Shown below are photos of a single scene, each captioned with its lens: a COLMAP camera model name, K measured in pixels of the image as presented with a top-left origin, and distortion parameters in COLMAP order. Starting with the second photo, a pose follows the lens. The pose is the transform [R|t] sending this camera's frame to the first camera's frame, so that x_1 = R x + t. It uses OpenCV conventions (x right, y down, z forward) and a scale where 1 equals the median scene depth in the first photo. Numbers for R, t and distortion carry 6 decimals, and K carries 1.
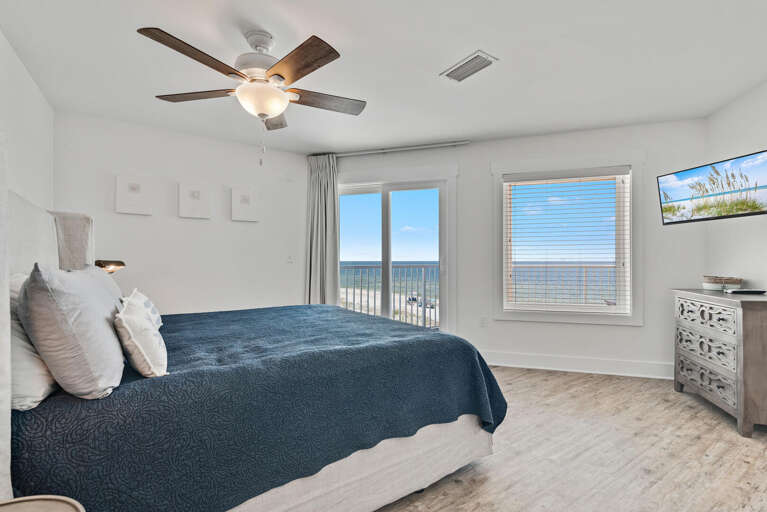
lens RADIAL K [[348.9, 0, 372.0], [0, 348.9, 258.2], [0, 0, 1]] dist [-0.000041, -0.000111]
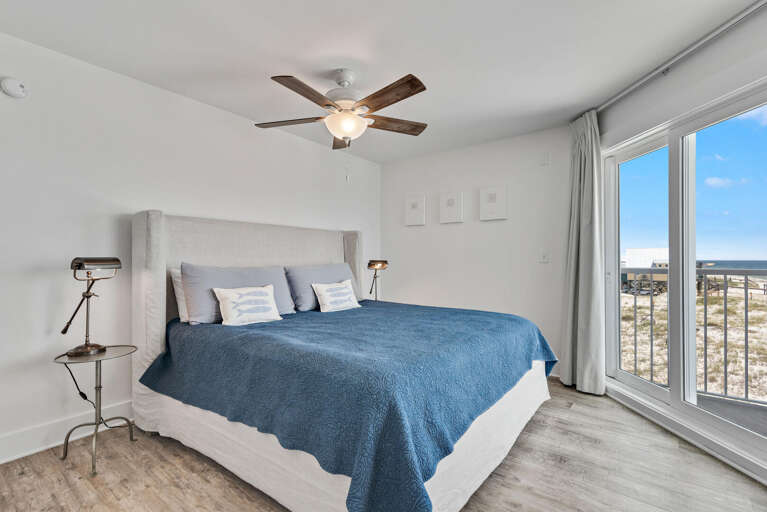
lens RADIAL K [[348.9, 0, 372.0], [0, 348.9, 258.2], [0, 0, 1]] dist [-0.000041, -0.000111]
pose [[0.323642, -0.002479, -0.946176, 0.447523], [0.006005, 0.999982, -0.000566, -0.002009], [0.946161, -0.005498, 0.323651, 0.378381]]
